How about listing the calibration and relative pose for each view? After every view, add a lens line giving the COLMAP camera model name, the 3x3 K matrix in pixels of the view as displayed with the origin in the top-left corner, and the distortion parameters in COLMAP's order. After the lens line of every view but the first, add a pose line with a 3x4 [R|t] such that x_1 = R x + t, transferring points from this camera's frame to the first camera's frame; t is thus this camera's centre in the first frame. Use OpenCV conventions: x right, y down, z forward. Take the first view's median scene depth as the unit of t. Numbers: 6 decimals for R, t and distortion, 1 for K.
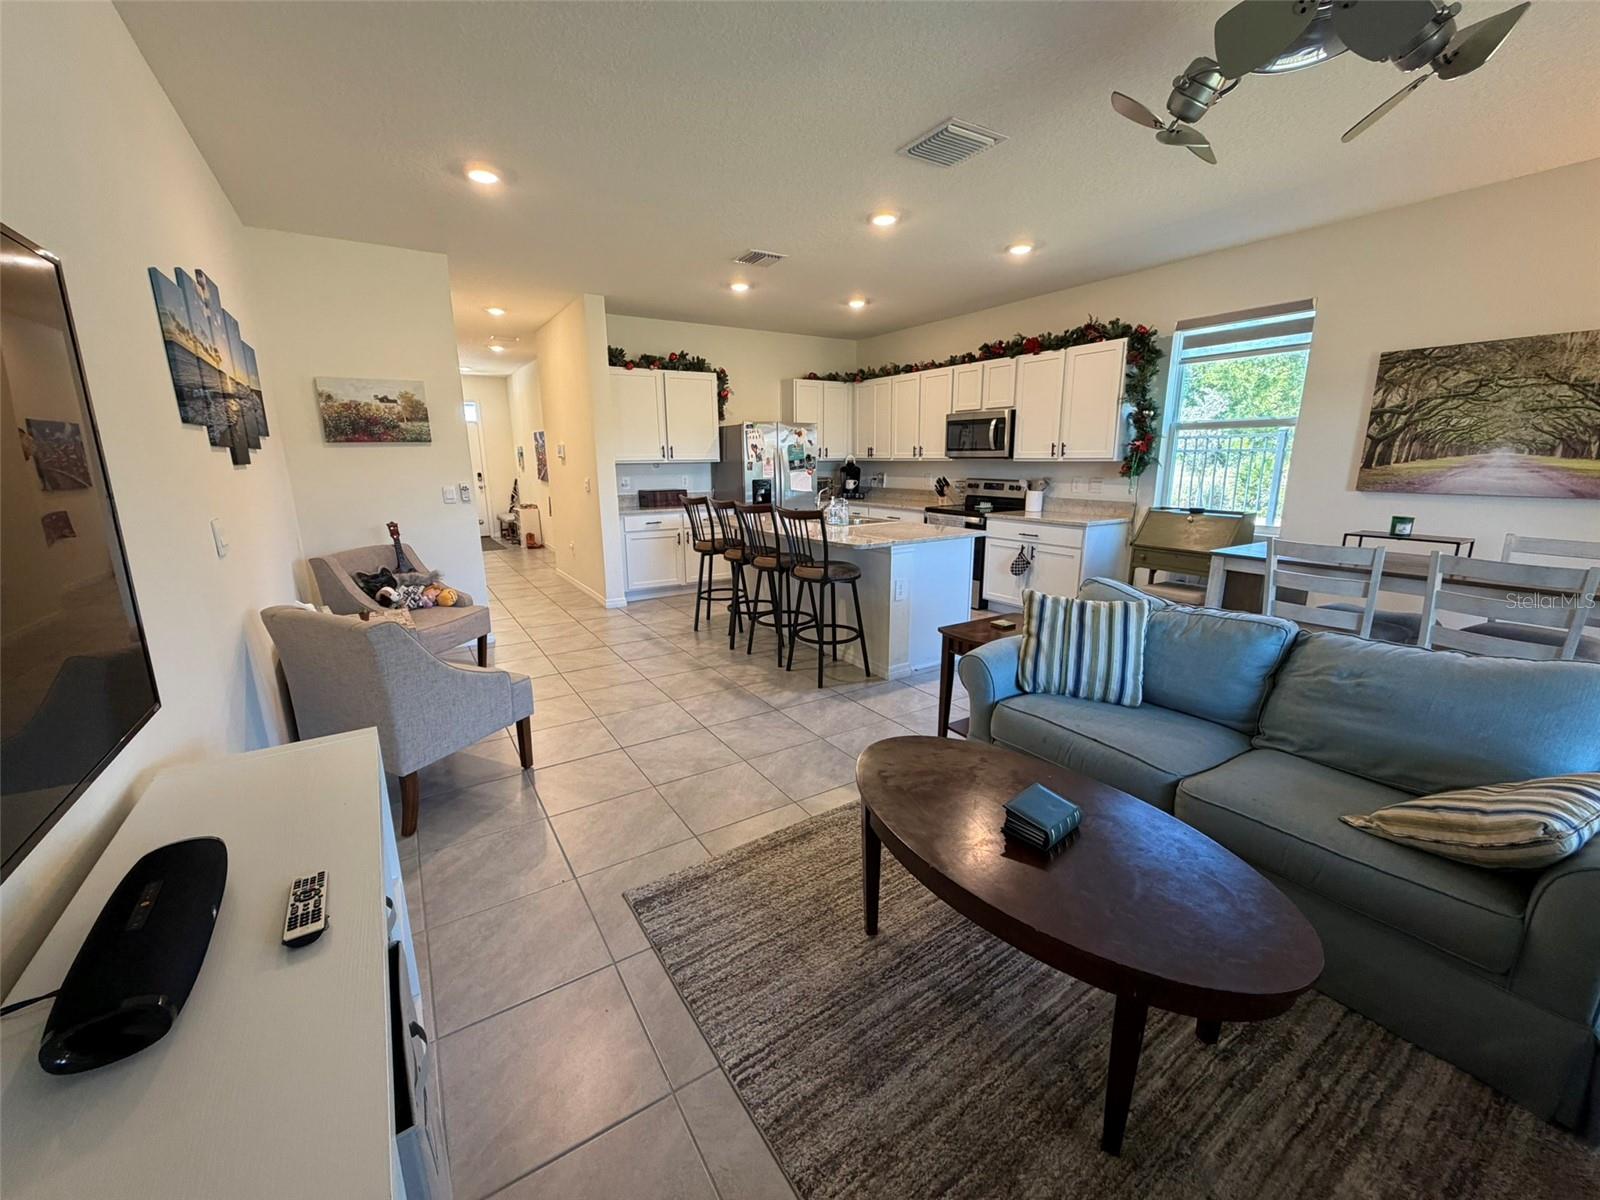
lens RADIAL K [[637.6, 0, 795.0], [0, 637.6, 598.2], [0, 0, 1]] dist [-0.000165, 0.000366]
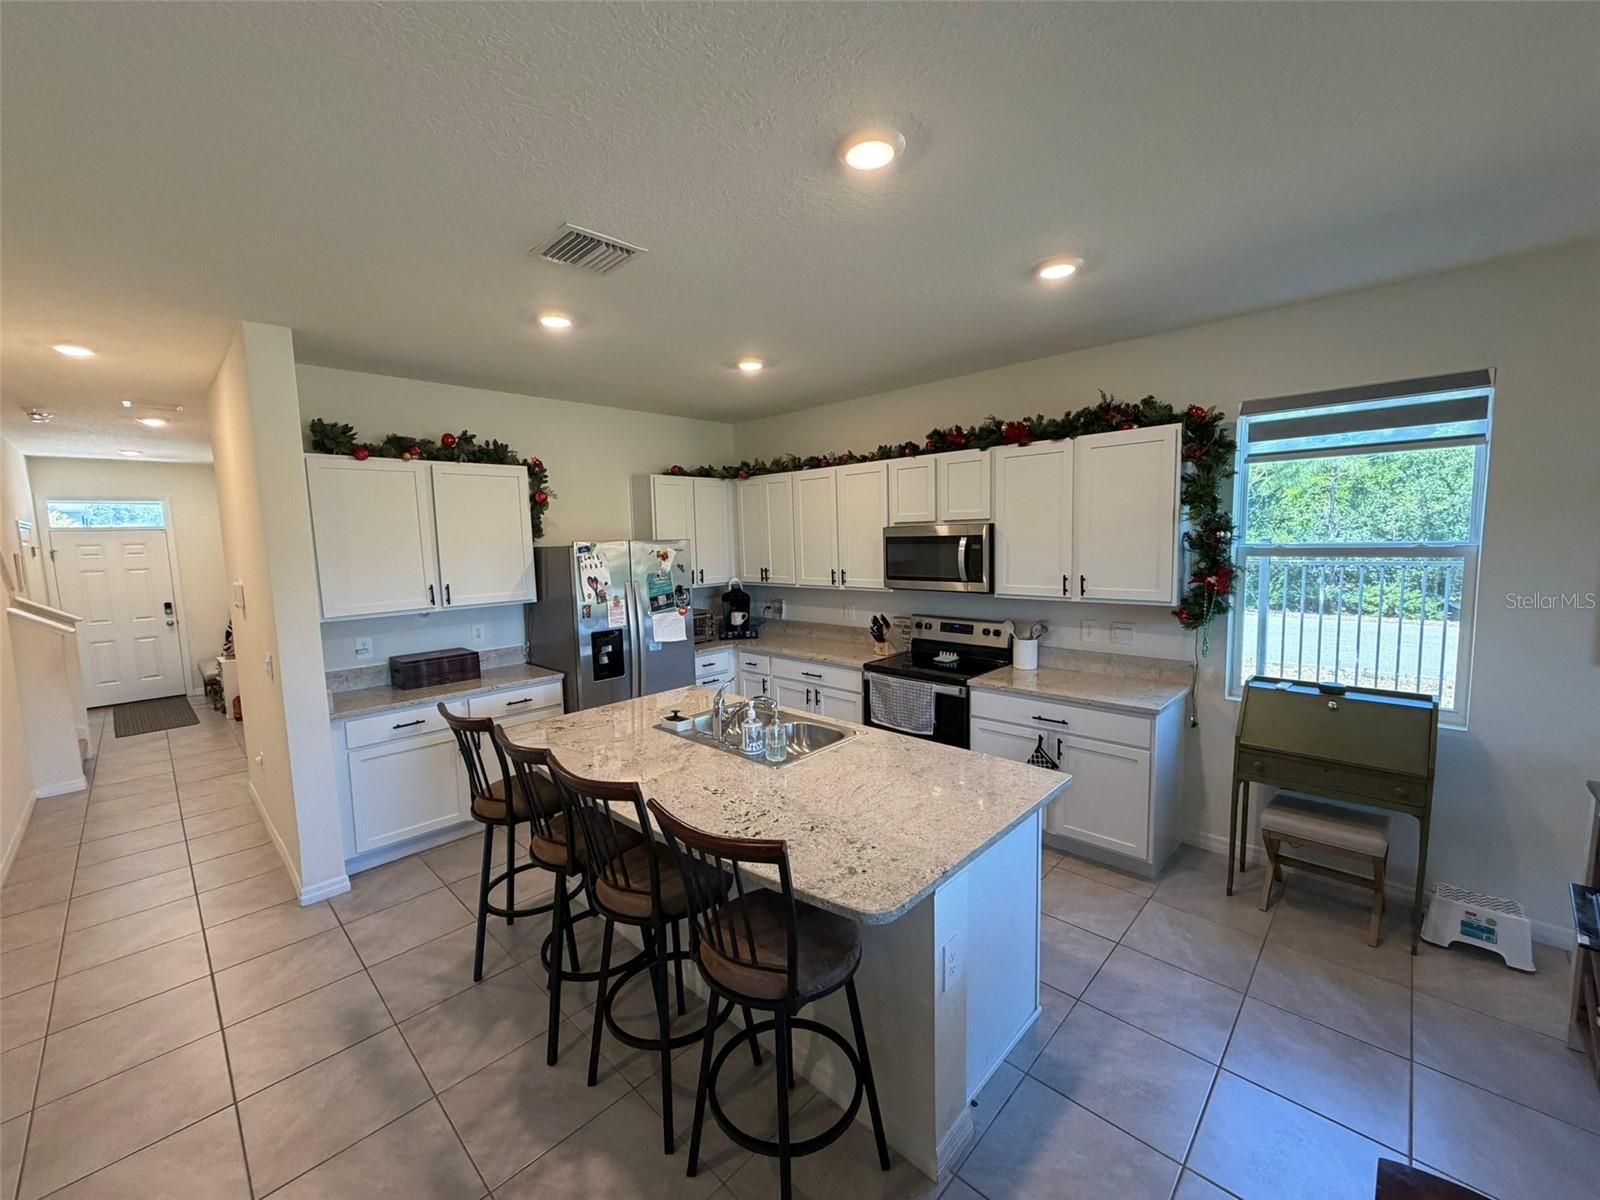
lens RADIAL K [[637.6, 0, 795.0], [0, 637.6, 598.2], [0, 0, 1]] dist [-0.000165, 0.000366]
pose [[0.971621, -0.039664, 0.233194, -0.018238], [0.069128, 0.990416, -0.119570, -0.135370], [-0.226216, 0.132297, 0.965051, 0.363080]]
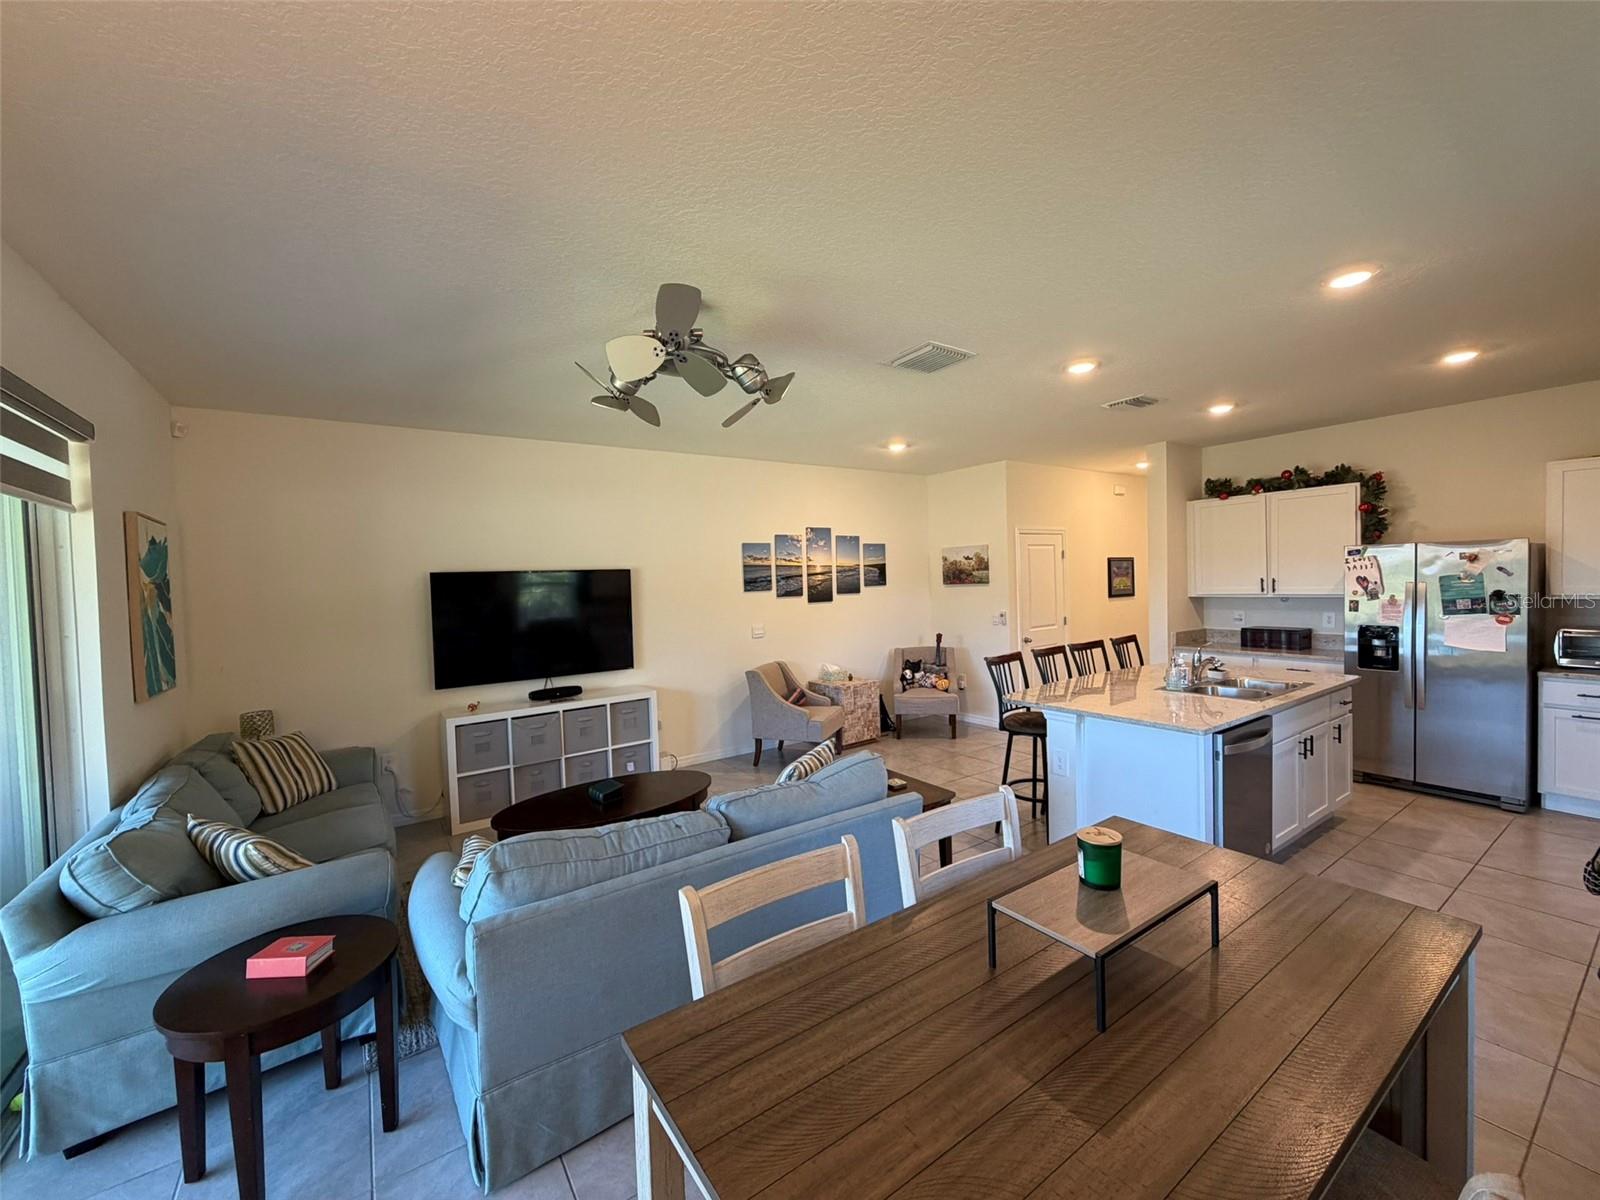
lens RADIAL K [[637.6, 0, 795.0], [0, 637.6, 598.2], [0, 0, 1]] dist [-0.000165, 0.000366]
pose [[0.034971, 0.036972, -0.998704, 0.644575], [-0.188478, 0.981627, 0.029741, -0.121297], [0.981455, 0.187193, 0.041297, 0.357642]]
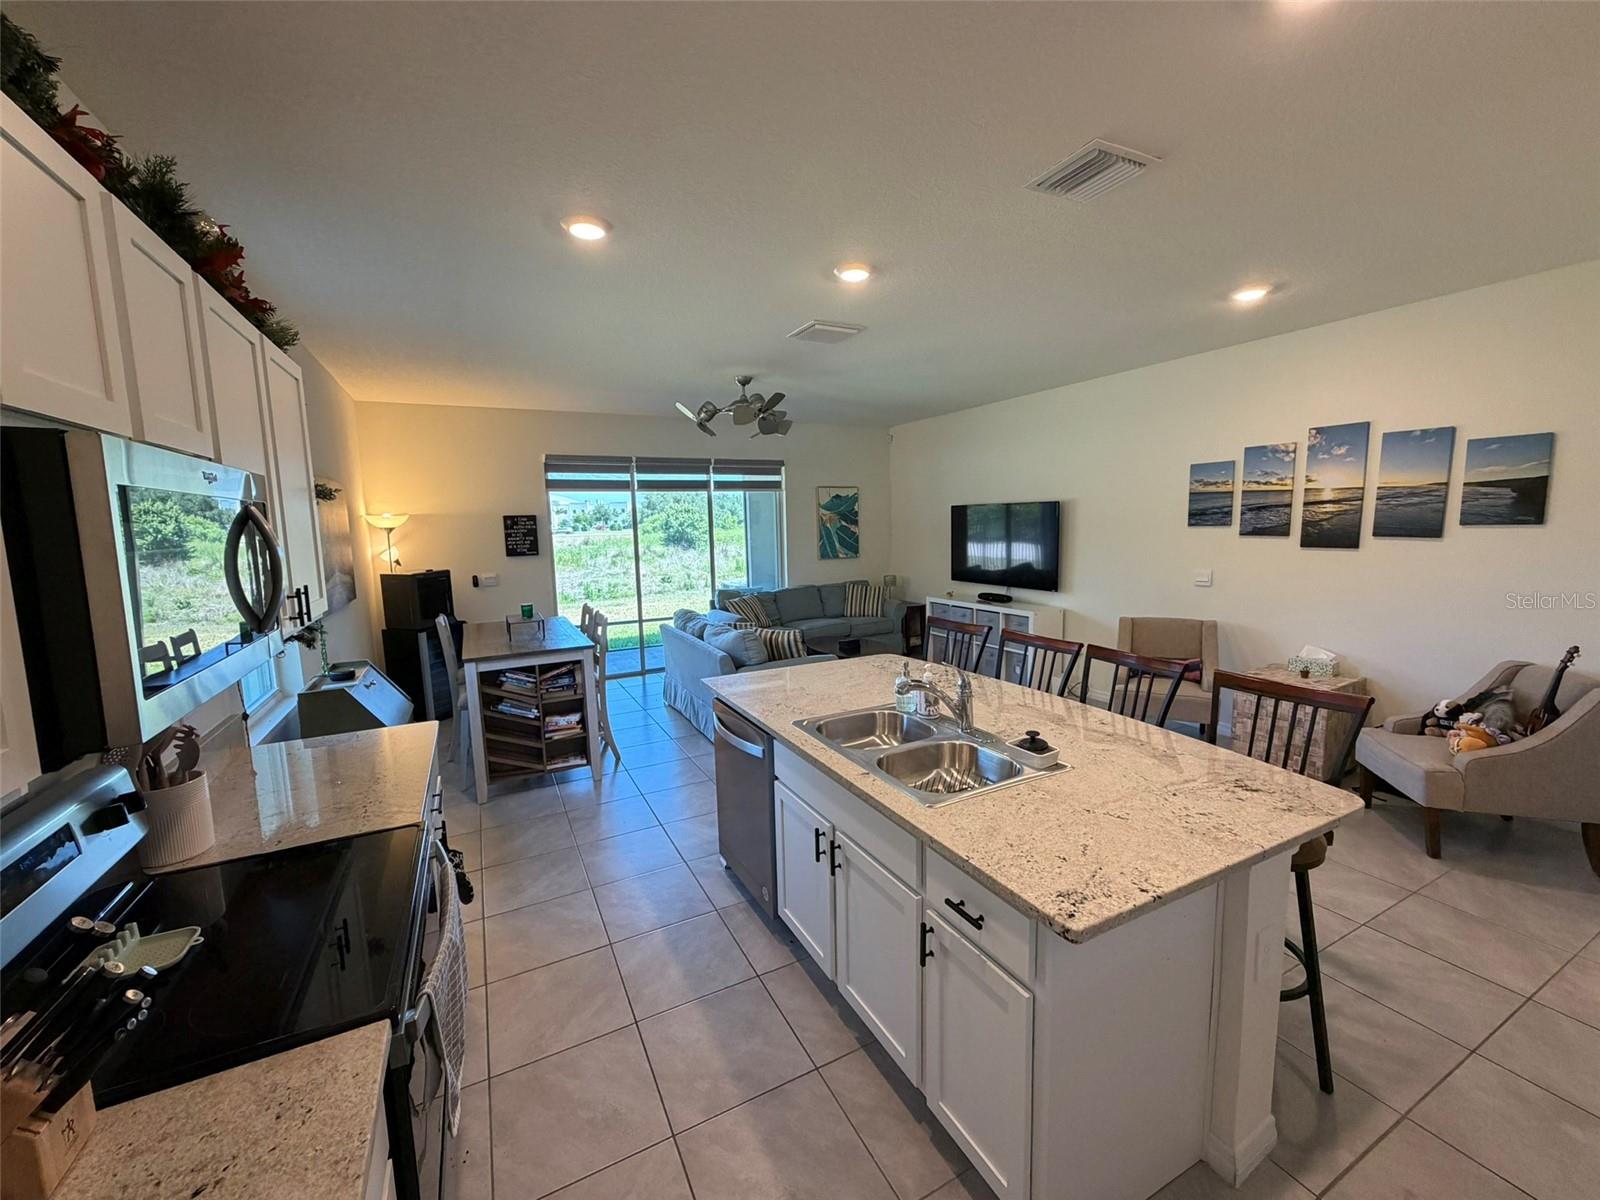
lens RADIAL K [[637.6, 0, 795.0], [0, 637.6, 598.2], [0, 0, 1]] dist [-0.000165, 0.000366]
pose [[-0.994599, 0.022507, 0.101326, 0.085150], [0.055325, 0.940928, 0.334057, -0.289588], [-0.087822, 0.337859, -0.937091, 1.113244]]
